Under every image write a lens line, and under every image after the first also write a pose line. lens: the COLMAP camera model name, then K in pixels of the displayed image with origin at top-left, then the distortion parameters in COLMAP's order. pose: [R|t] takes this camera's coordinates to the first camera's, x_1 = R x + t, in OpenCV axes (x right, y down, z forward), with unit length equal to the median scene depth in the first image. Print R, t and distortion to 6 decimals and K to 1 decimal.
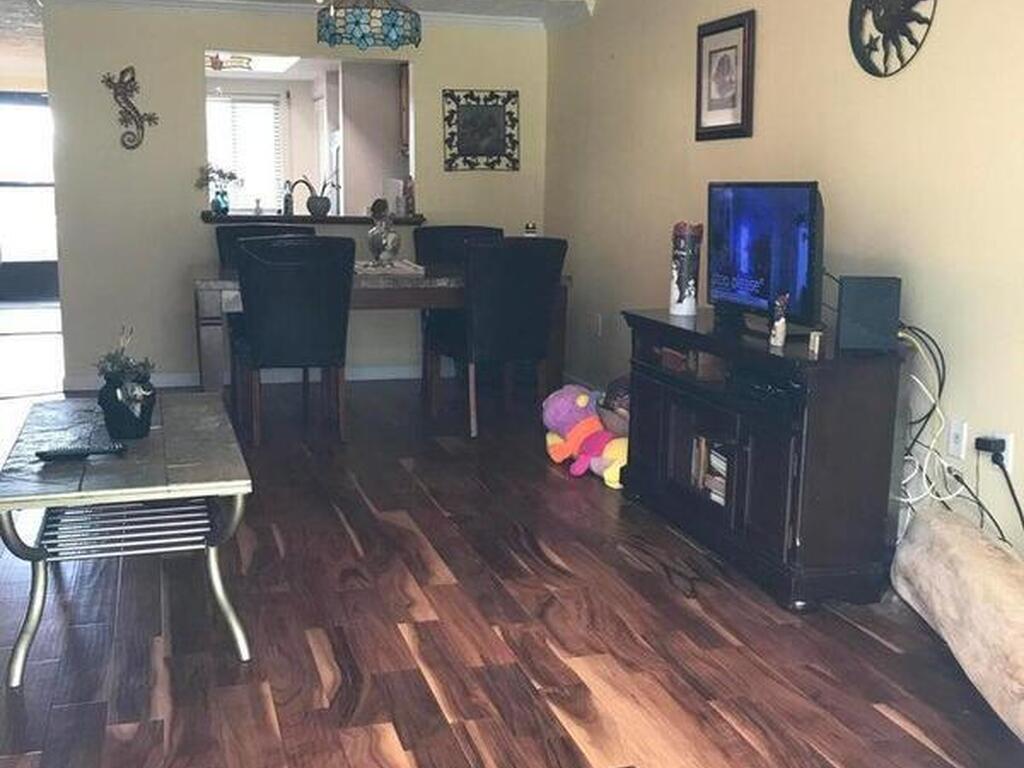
lens RADIAL K [[1116.0, 0, 515.6], [0, 1116.0, 377.1], [0, 0, 1]] dist [0.128924, -0.387140]
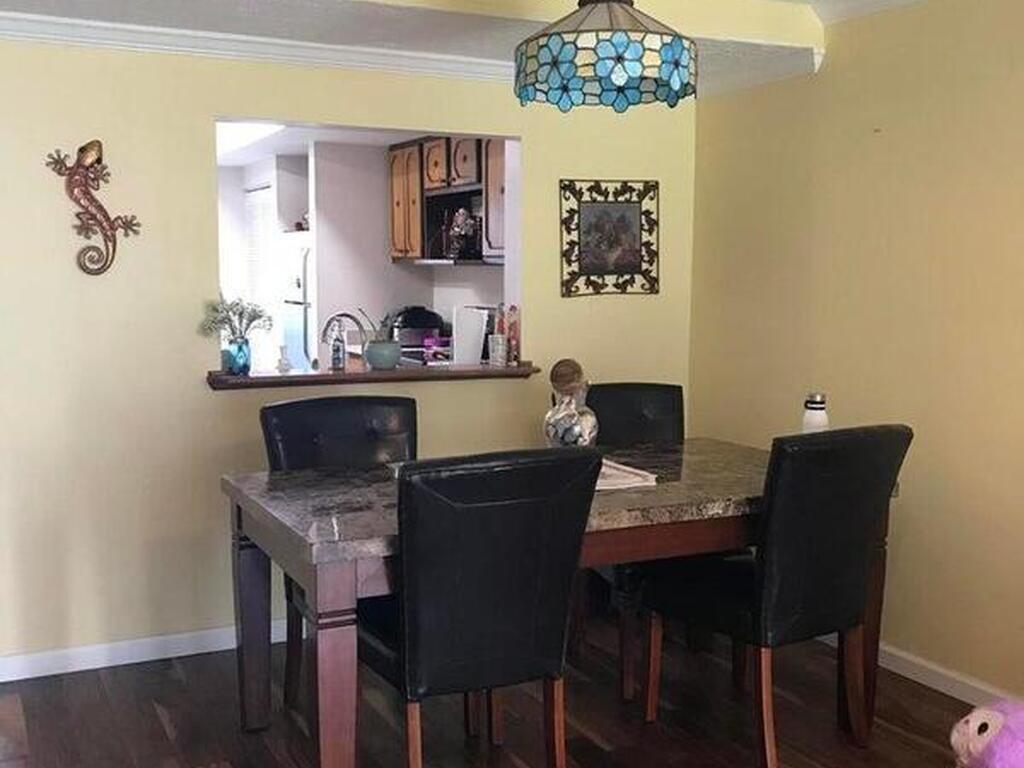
lens RADIAL K [[1116.0, 0, 515.6], [0, 1116.0, 377.1], [0, 0, 1]] dist [0.128924, -0.387140]
pose [[0.987444, -0.023762, 0.156172, -0.216590], [0.035460, 0.996734, -0.072550, -0.097082], [-0.153938, 0.077177, 0.985062, 0.380534]]
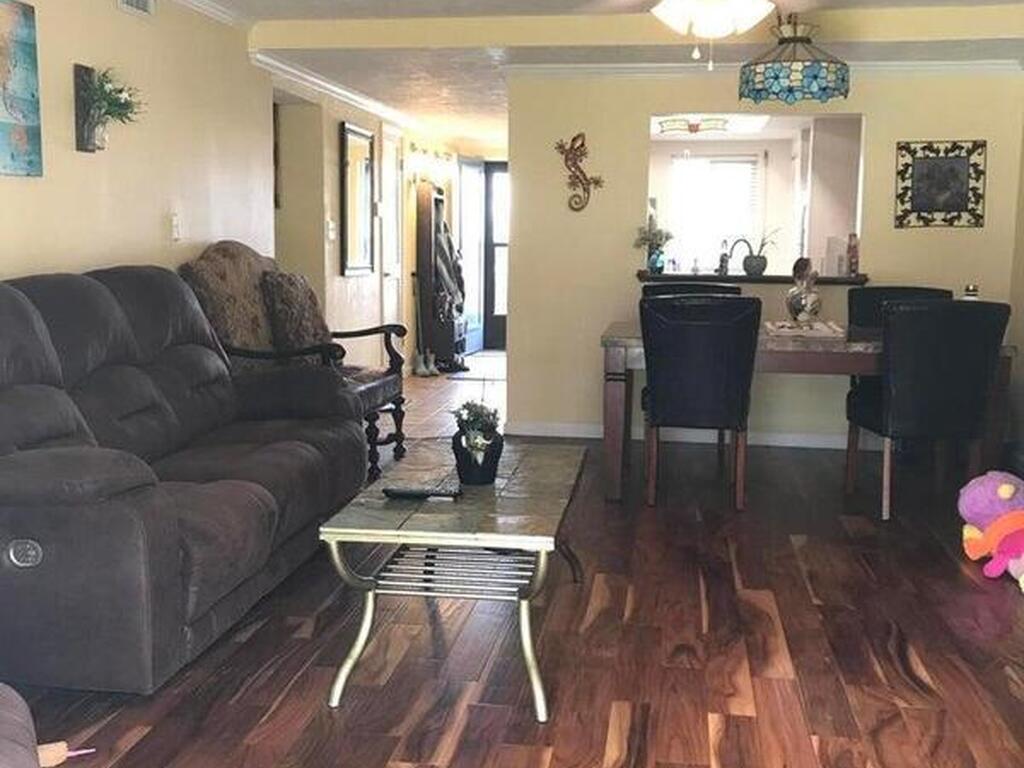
lens RADIAL K [[1116.0, 0, 515.6], [0, 1116.0, 377.1], [0, 0, 1]] dist [0.128924, -0.387140]
pose [[0.901009, 0.053236, -0.430521, 0.068536], [-0.075513, 0.996537, -0.034809, -0.005858], [0.427177, 0.063873, 0.901909, 0.038368]]
